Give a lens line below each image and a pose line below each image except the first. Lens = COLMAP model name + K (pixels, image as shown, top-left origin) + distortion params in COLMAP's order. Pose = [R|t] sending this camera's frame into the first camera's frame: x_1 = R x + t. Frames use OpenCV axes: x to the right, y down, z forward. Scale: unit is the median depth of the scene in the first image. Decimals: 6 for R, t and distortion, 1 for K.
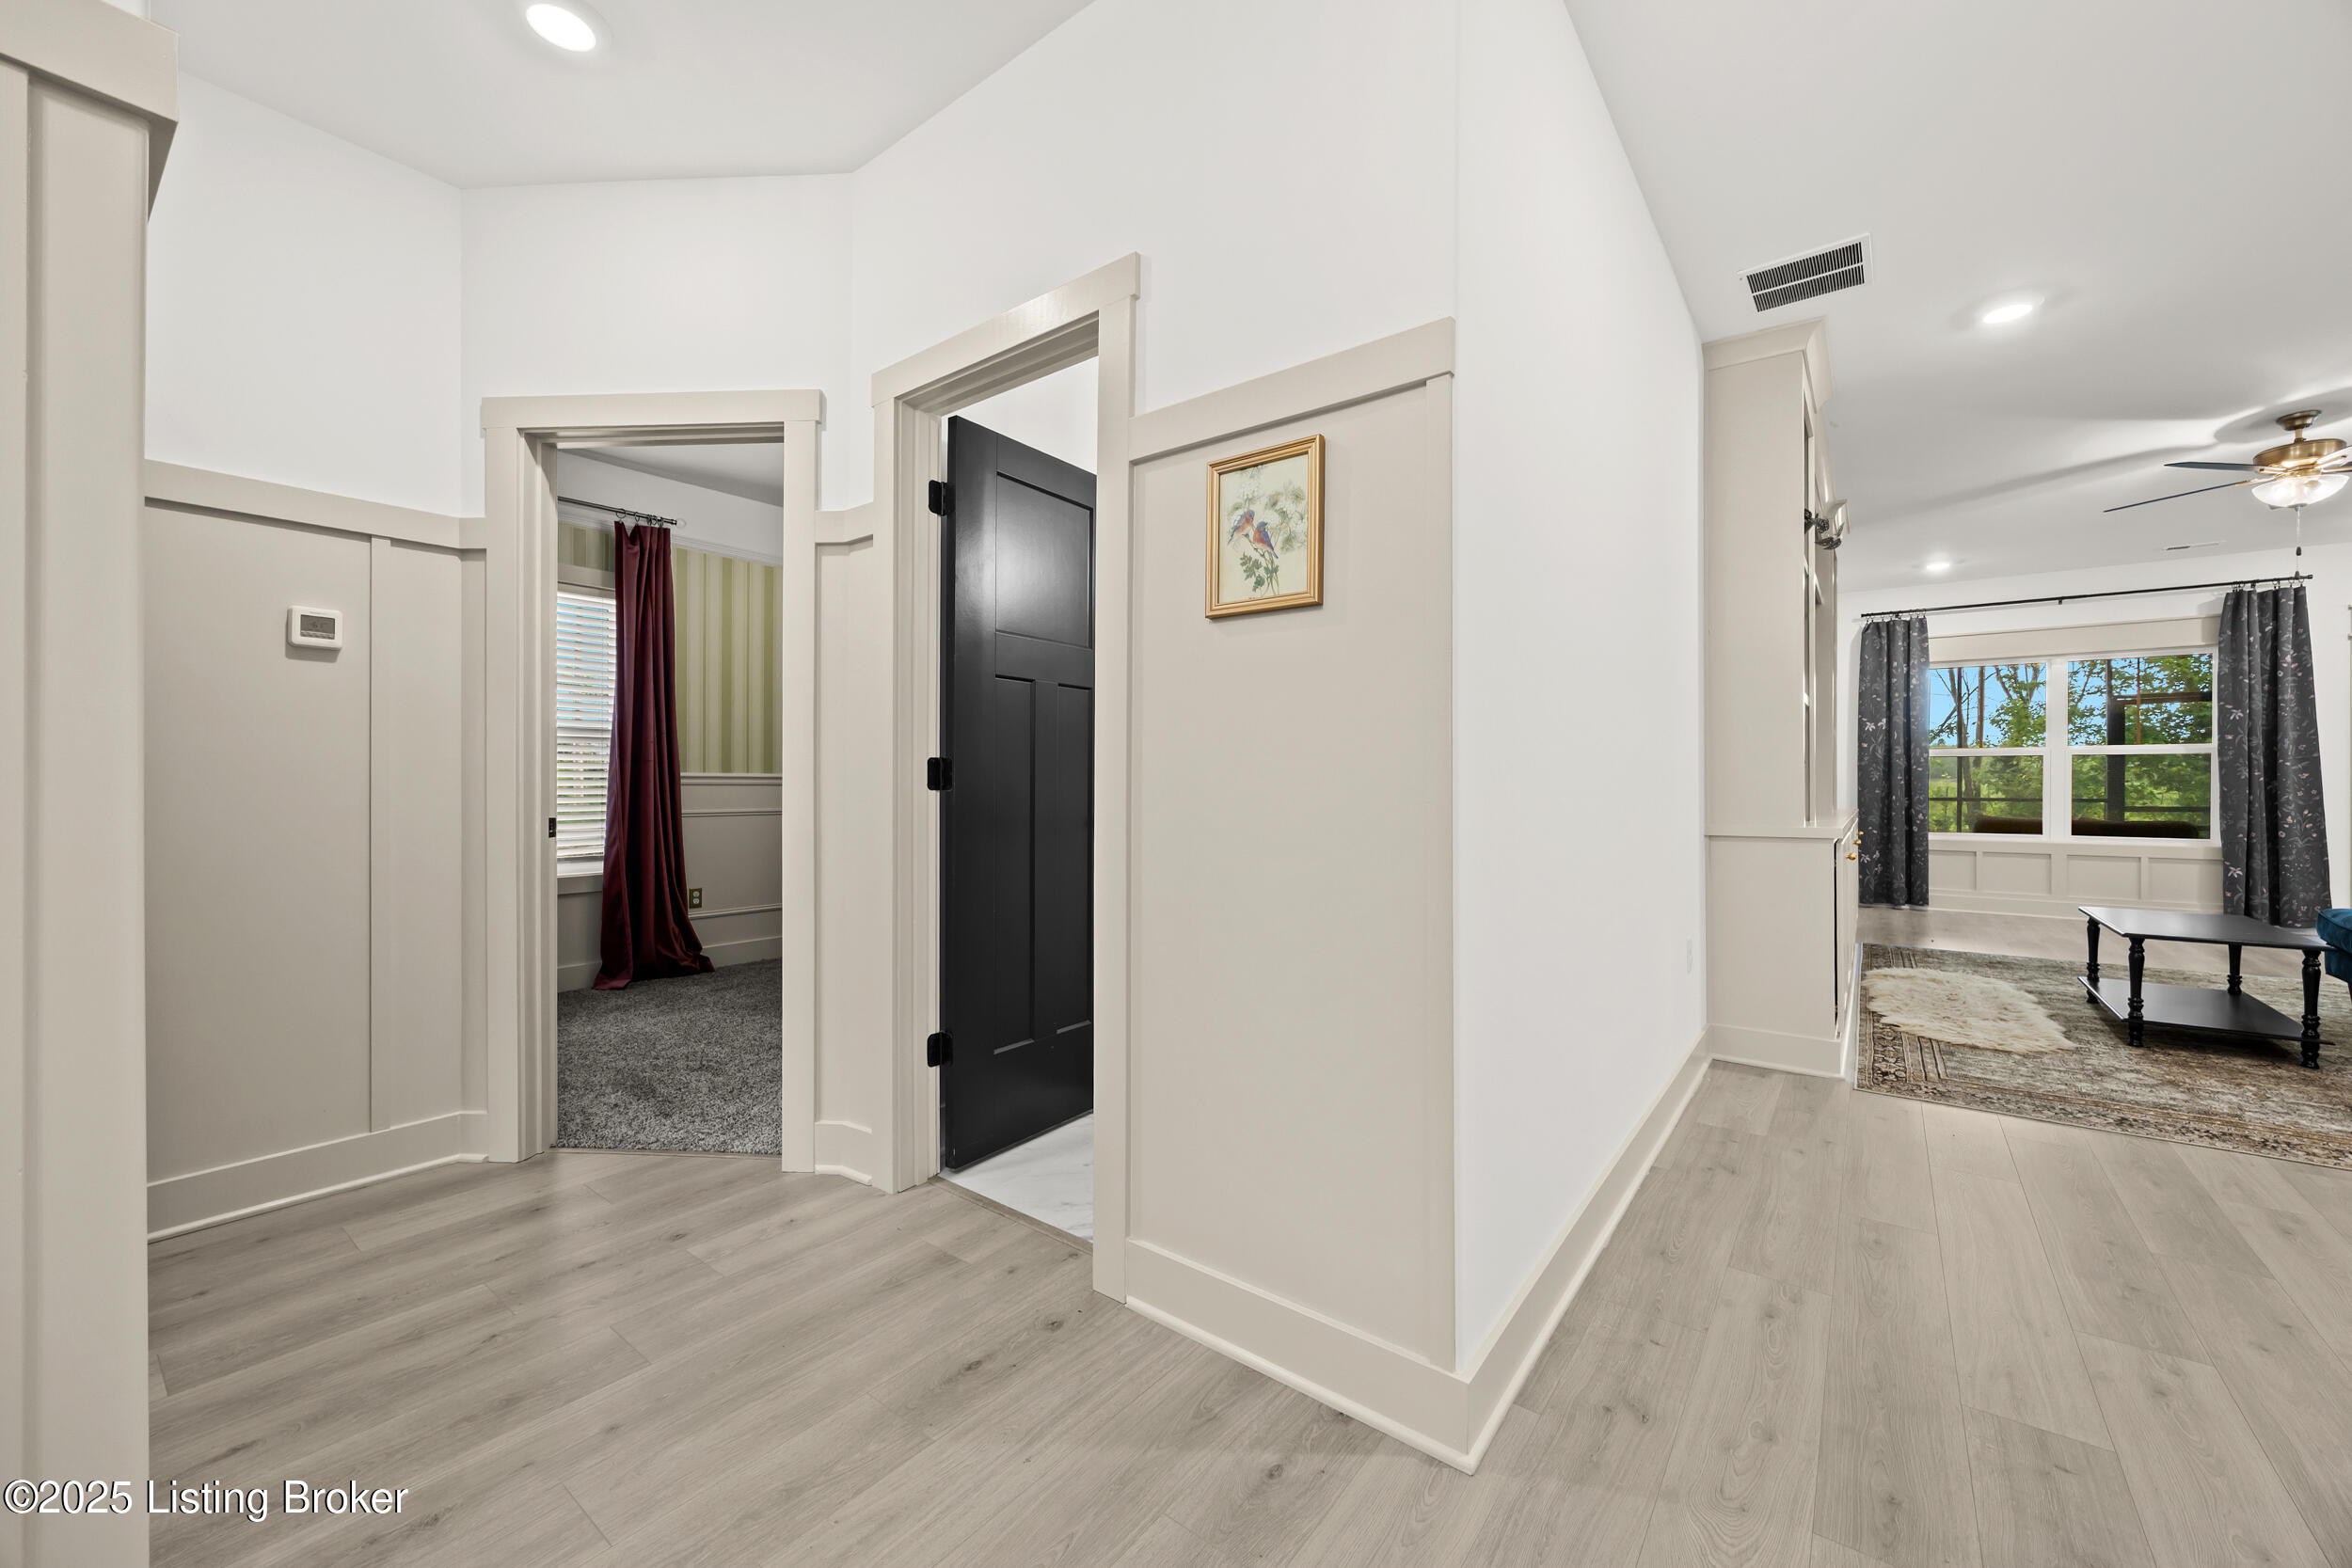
lens RADIAL K [[898.9, 0, 1188.4], [0, 898.9, 784.6], [0, 0, 1]] dist [-0.004764, 0.000342]
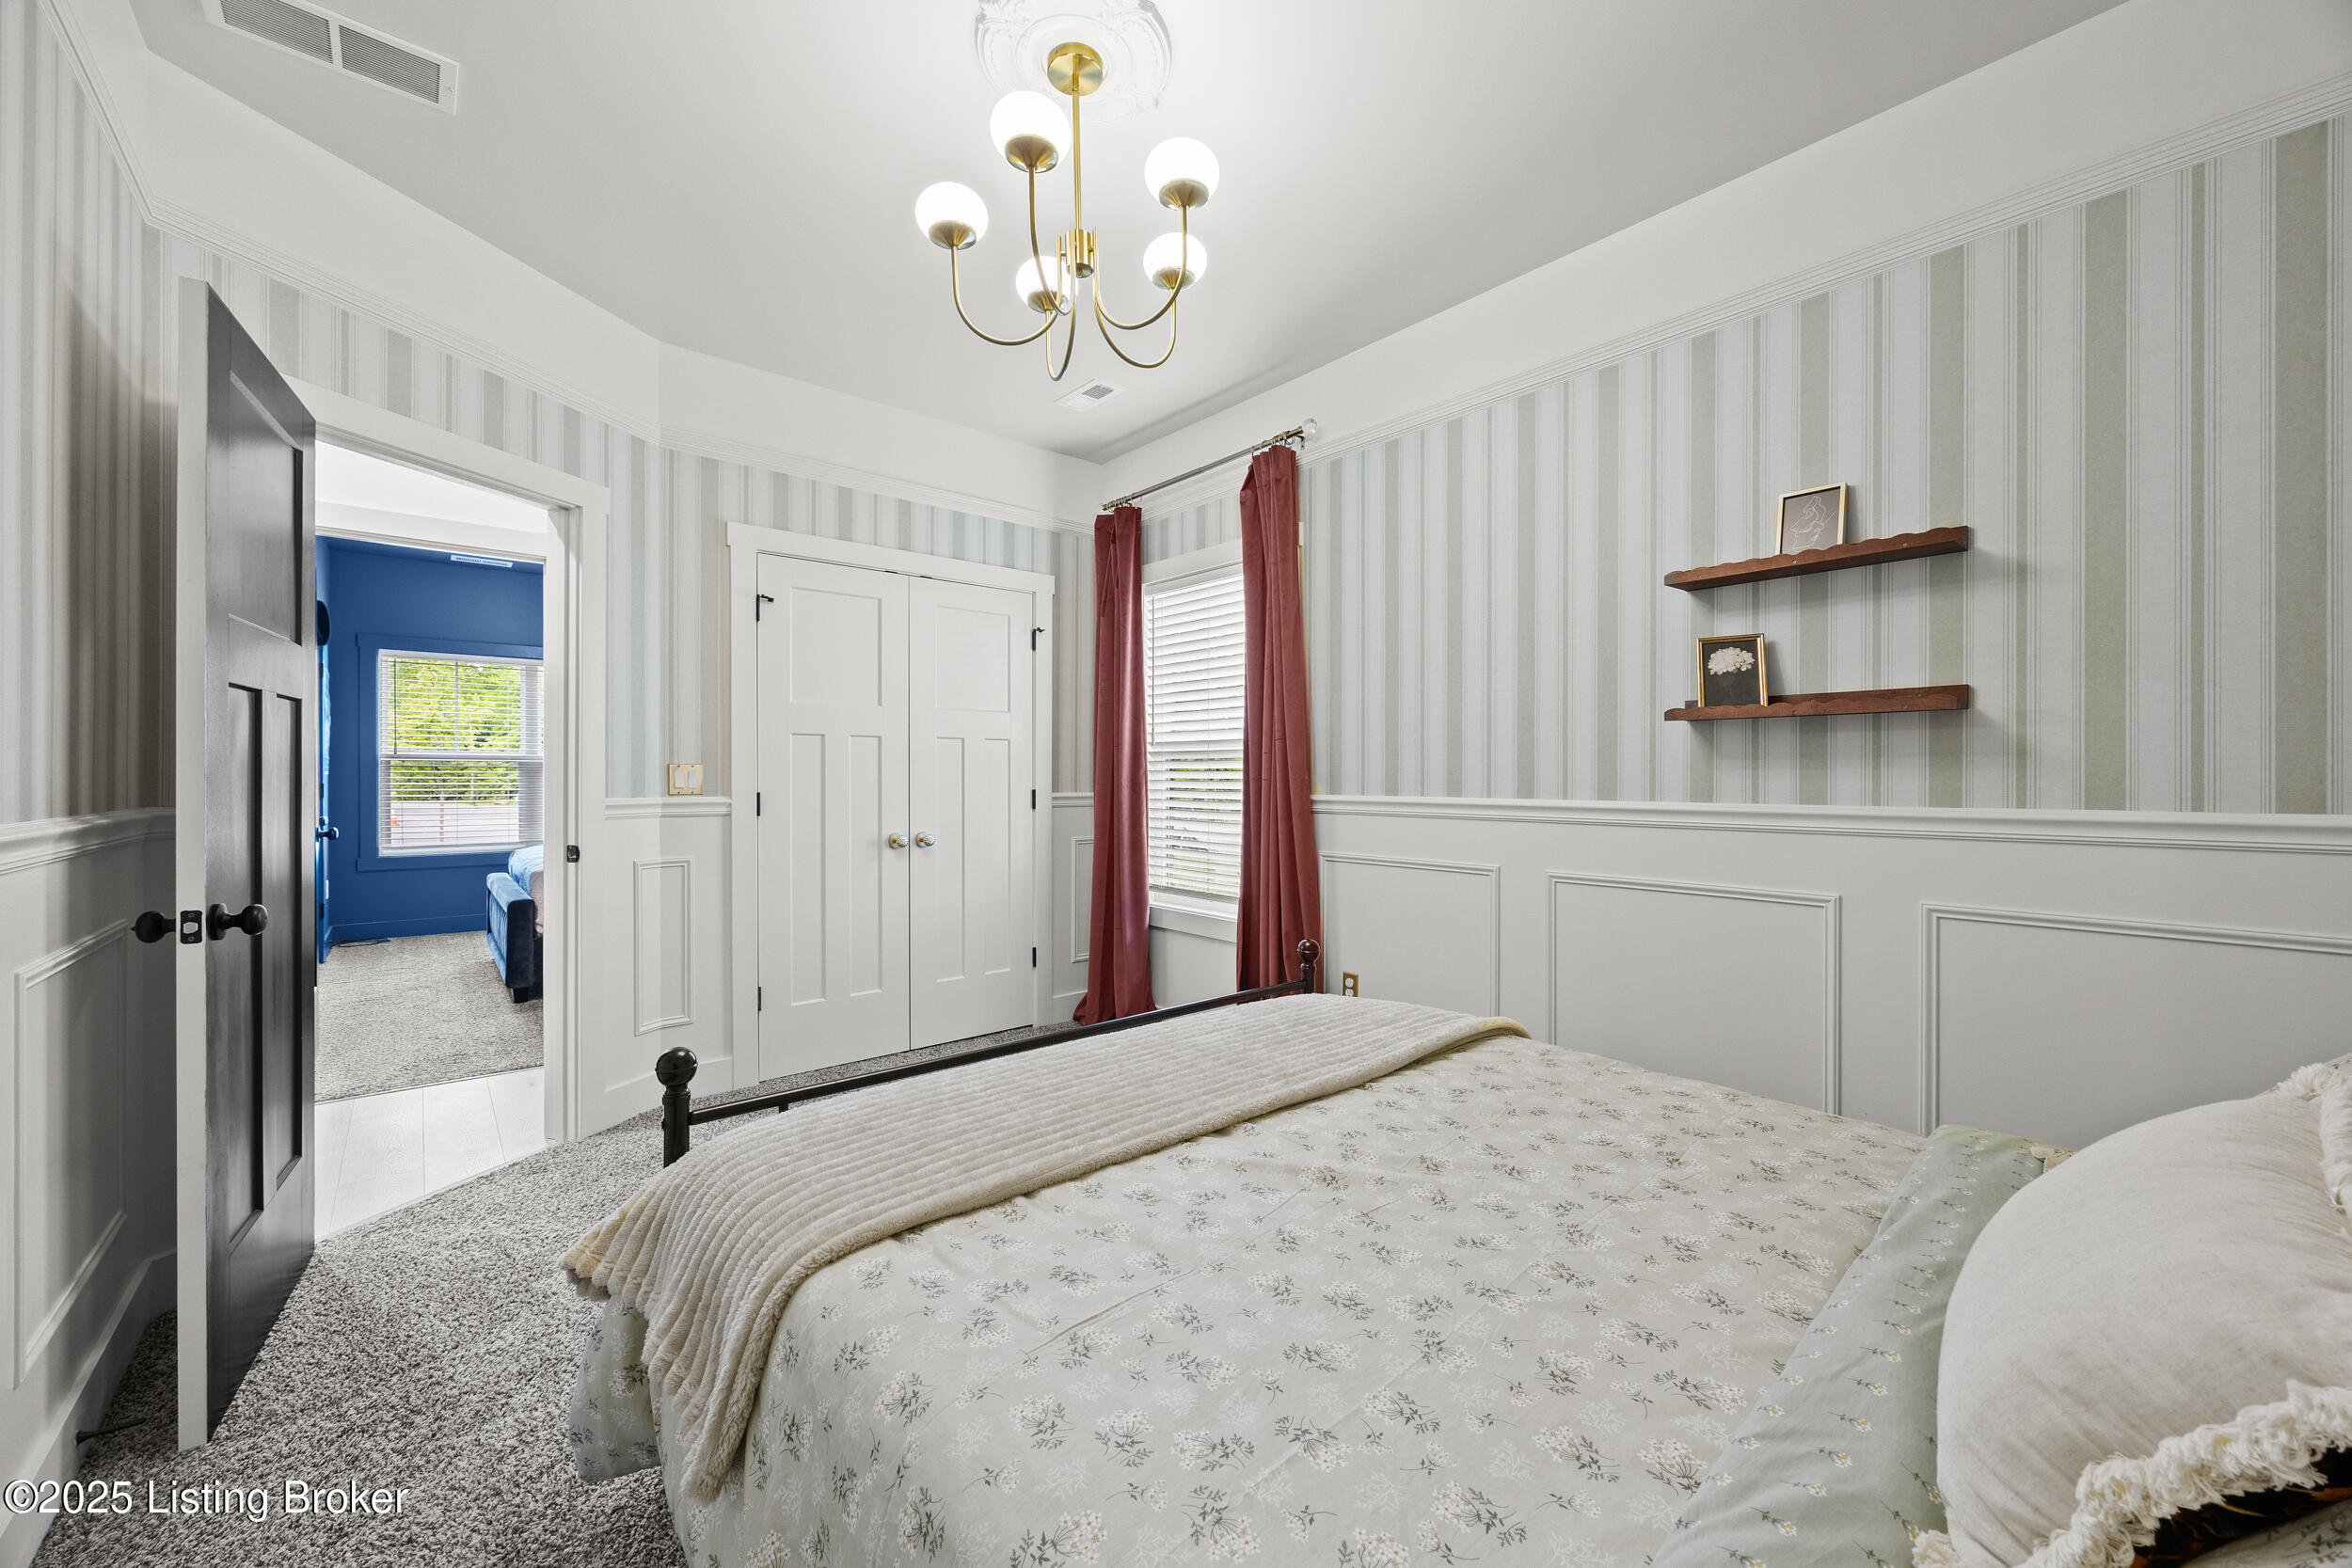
lens RADIAL K [[898.9, 0, 1174.3], [0, 898.9, 773.6], [0, 0, 1]] dist [-0.004764, 0.000342]
pose [[-0.207598, -0.001185, -0.978214, 0.260176], [-0.001720, 0.999998, -0.000846, -0.063591], [0.978213, 0.001507, -0.207600, 2.279415]]
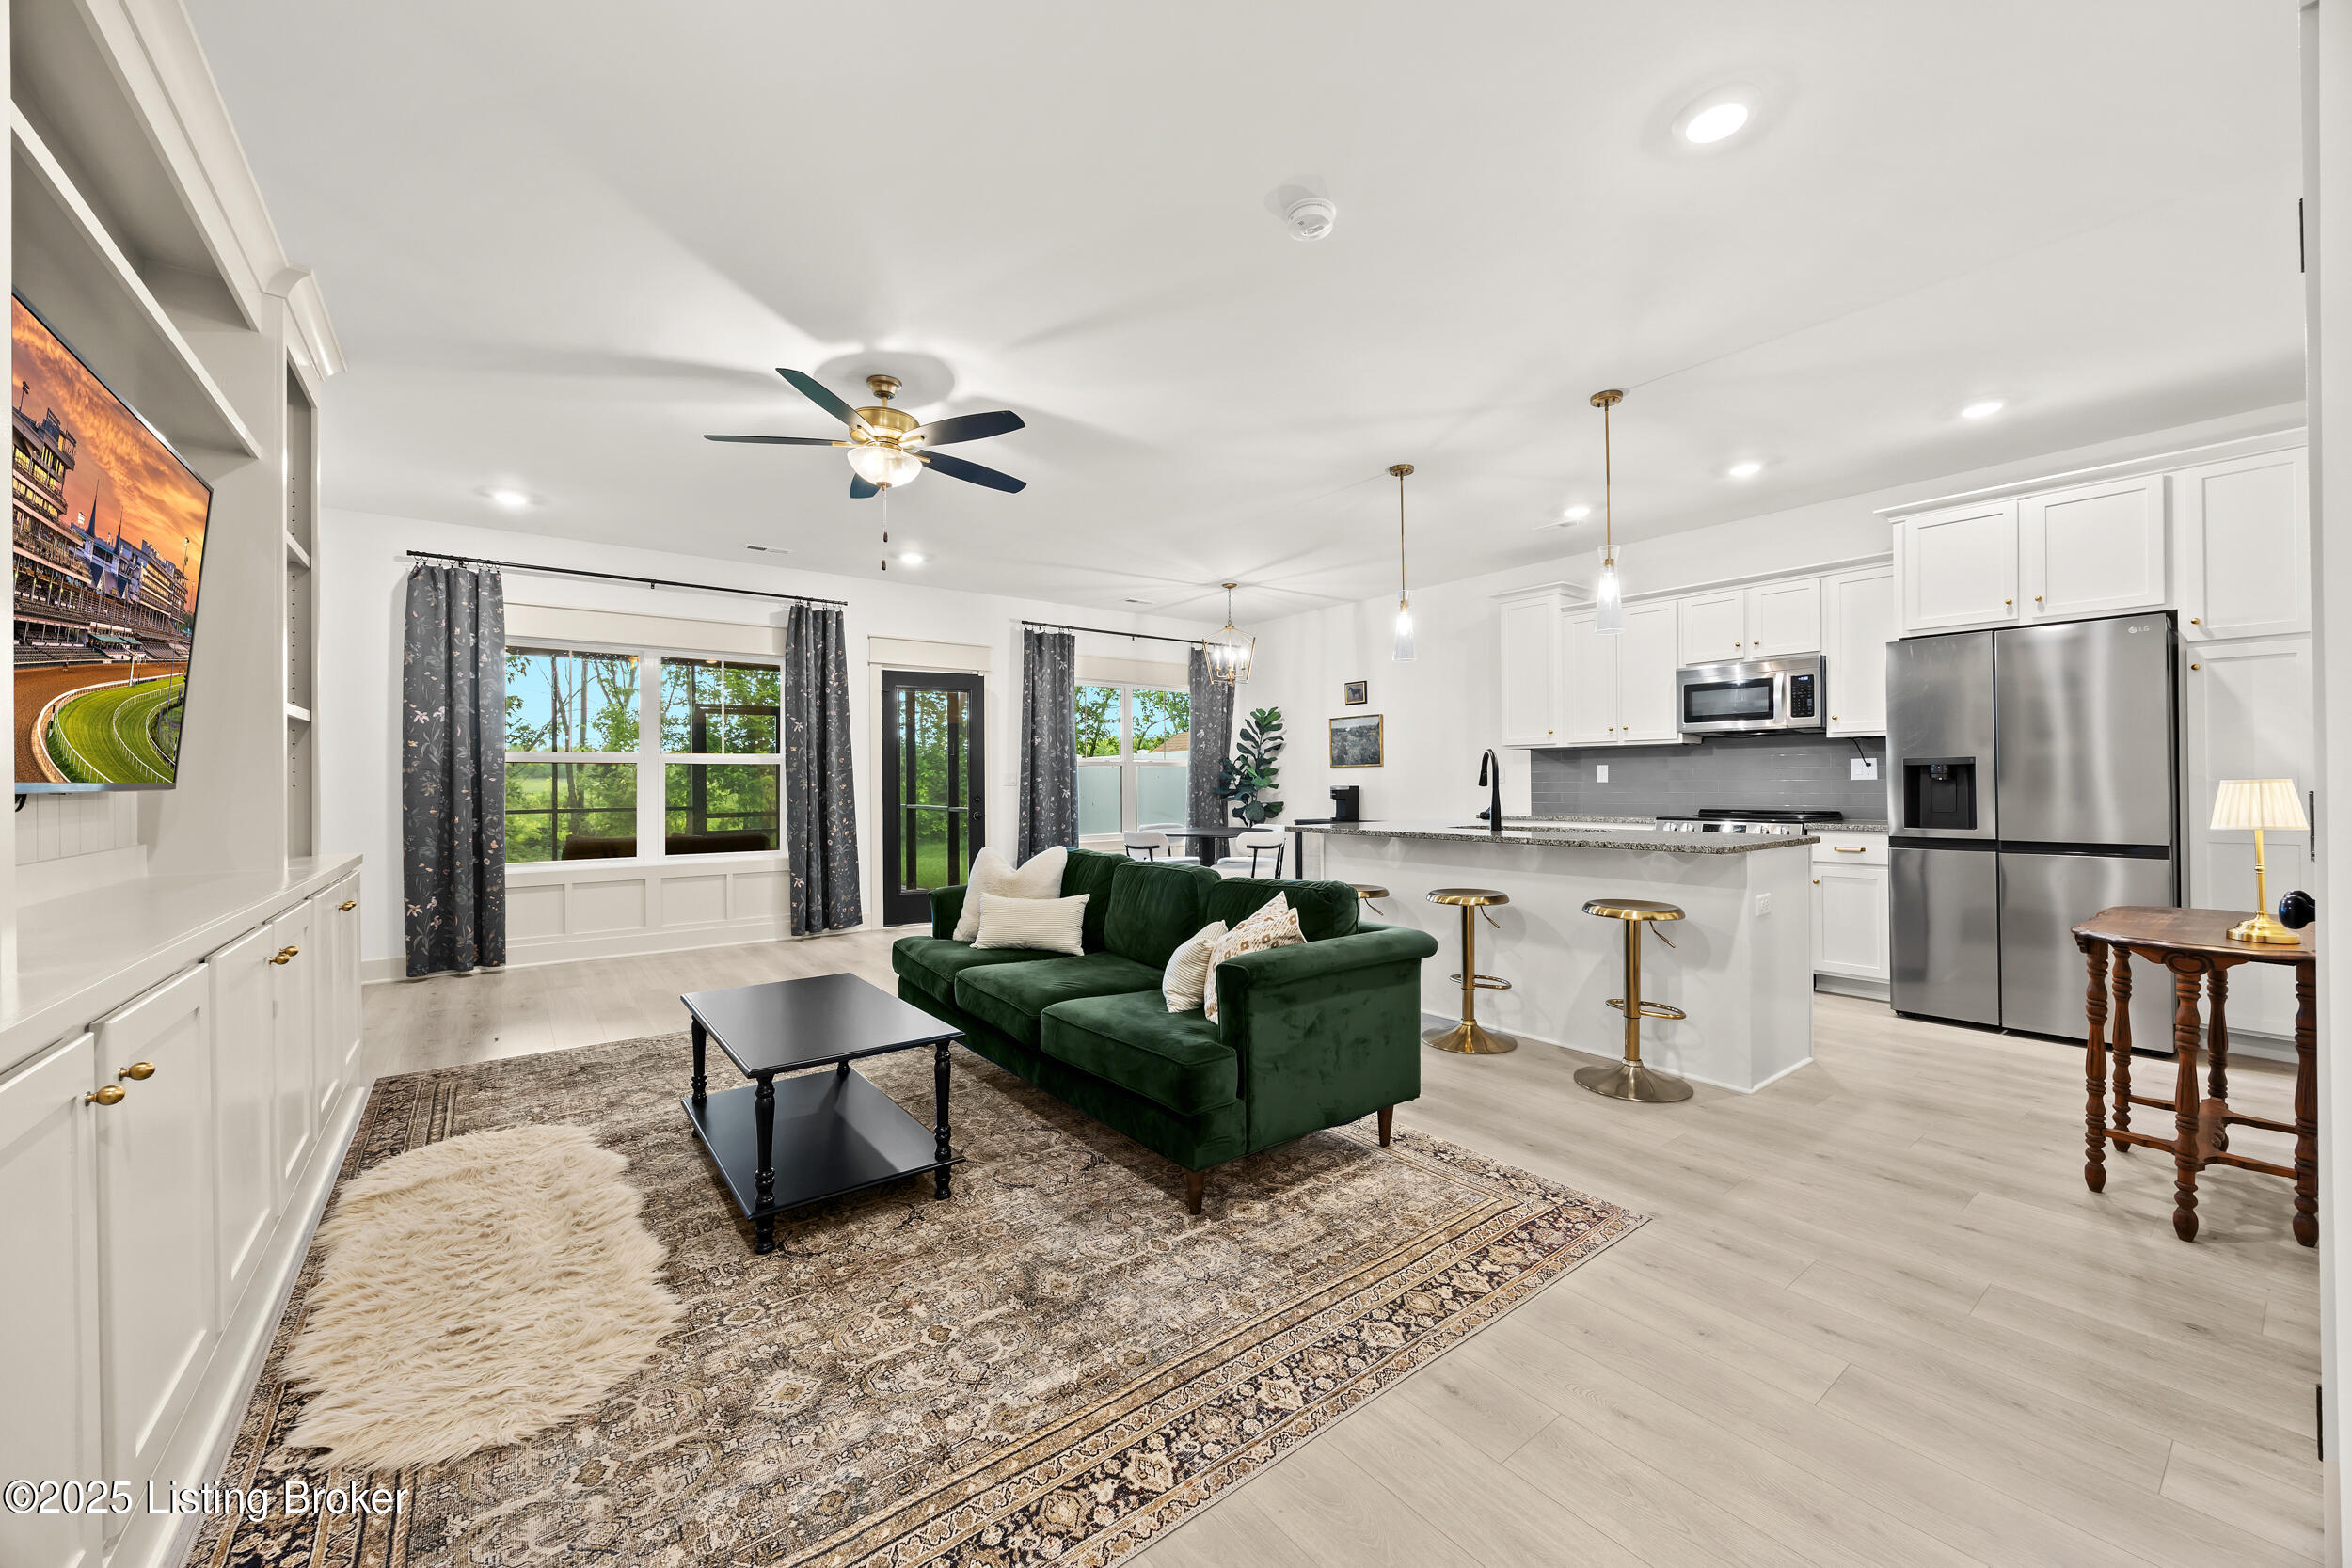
lens RADIAL K [[898.9, 0, 1190.1], [0, 898.9, 775.4], [0, 0, 1]] dist [-0.004764, 0.000342]
pose [[0.255174, 0.002795, 0.966891, 0.770023], [0.008200, 0.999954, -0.005055, -0.036757], [-0.966860, 0.009218, 0.255139, 0.797916]]
